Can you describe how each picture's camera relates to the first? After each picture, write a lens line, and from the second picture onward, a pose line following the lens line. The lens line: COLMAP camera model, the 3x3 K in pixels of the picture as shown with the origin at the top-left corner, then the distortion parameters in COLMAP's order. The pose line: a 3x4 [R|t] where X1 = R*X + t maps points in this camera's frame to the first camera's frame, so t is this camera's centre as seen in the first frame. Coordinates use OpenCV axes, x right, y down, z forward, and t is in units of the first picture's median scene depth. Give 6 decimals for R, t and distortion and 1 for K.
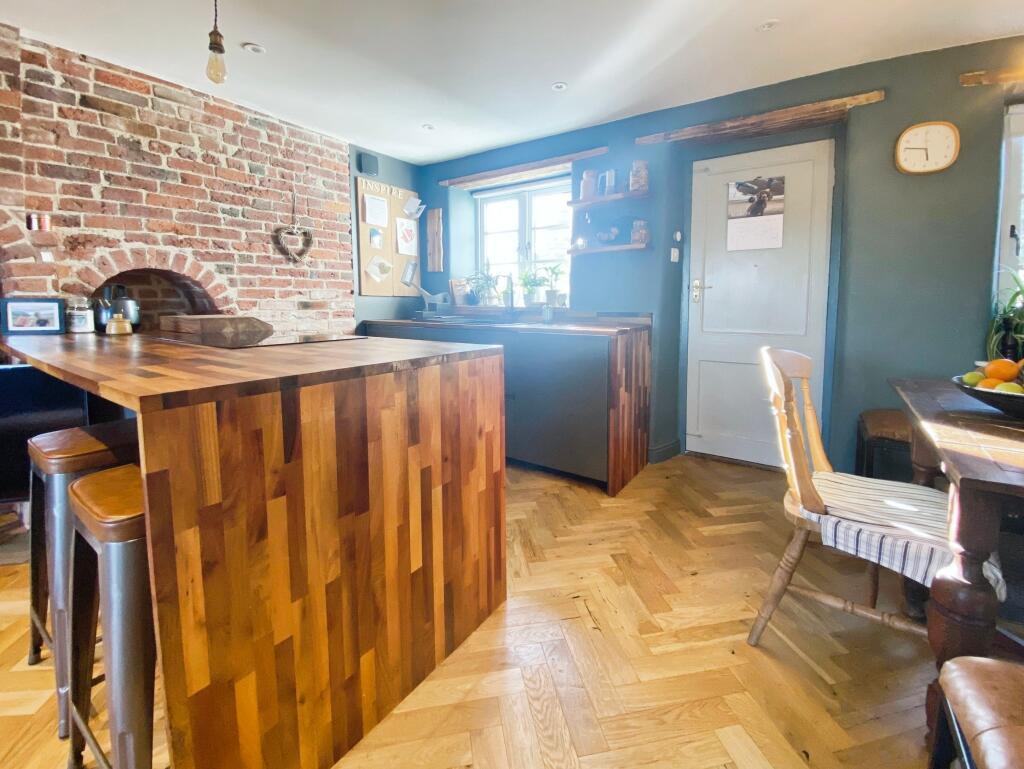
lens RADIAL K [[428.5, 0, 516.1], [0, 428.5, 342.3], [0, 0, 1]] dist [0.000292, -0.015822]
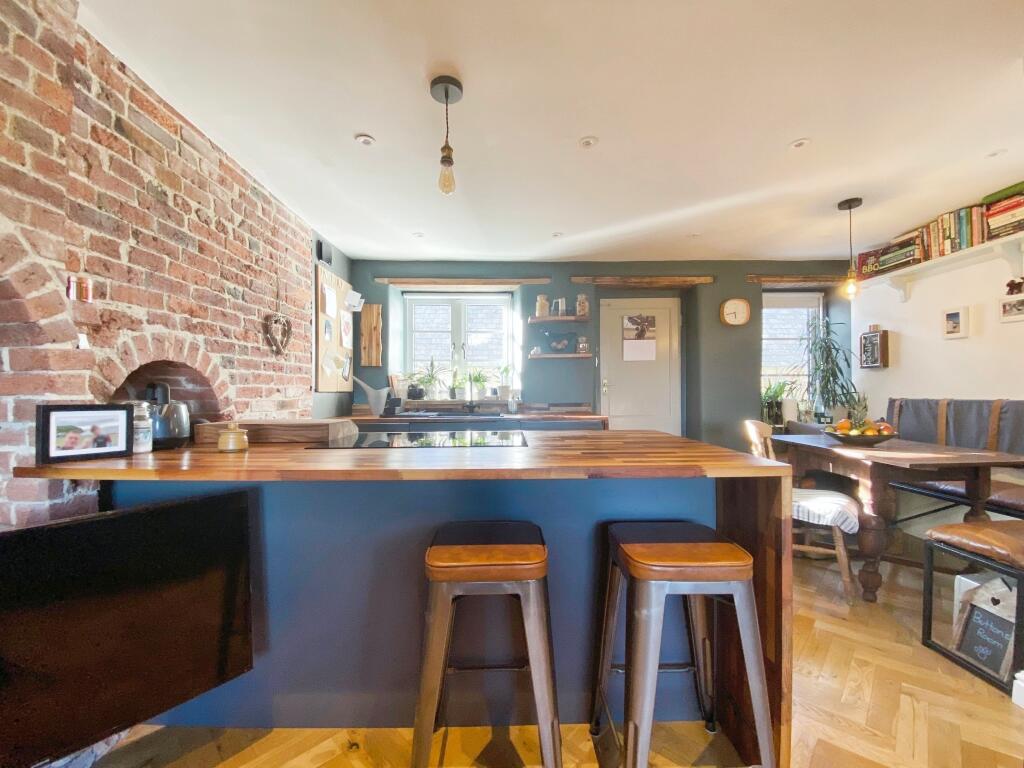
lens RADIAL K [[421.0, 0, 511.6], [0, 421.0, 389.1], [0, 0, 1]] dist [0.026067, -0.021606]
pose [[0.814586, -0.004187, 0.580027, -0.762332], [0.061626, 0.994939, -0.079365, -0.028228], [-0.576759, 0.100394, 0.810722, 0.062681]]
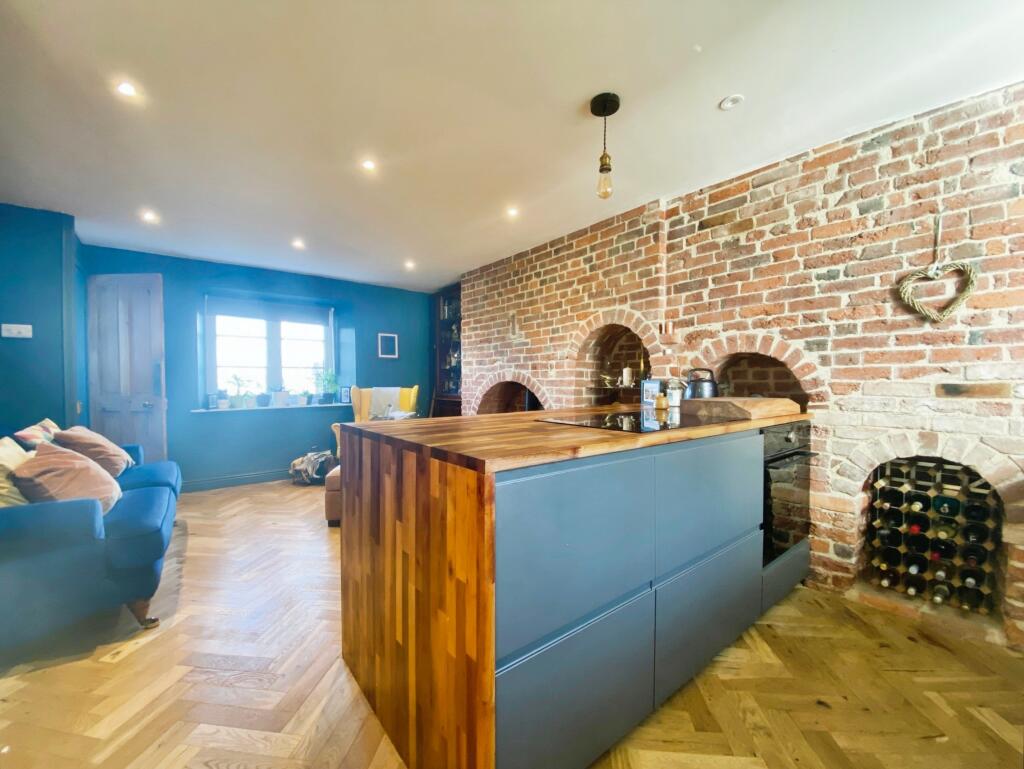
lens RADIAL K [[421.0, 0, 511.6], [0, 421.0, 389.6], [0, 0, 1]] dist [0.026067, -0.021606]
pose [[-0.289053, 0.018011, -0.957144, 0.318490], [-0.089056, 0.994981, 0.045618, -0.074085], [0.953162, 0.098425, -0.285998, 0.724412]]
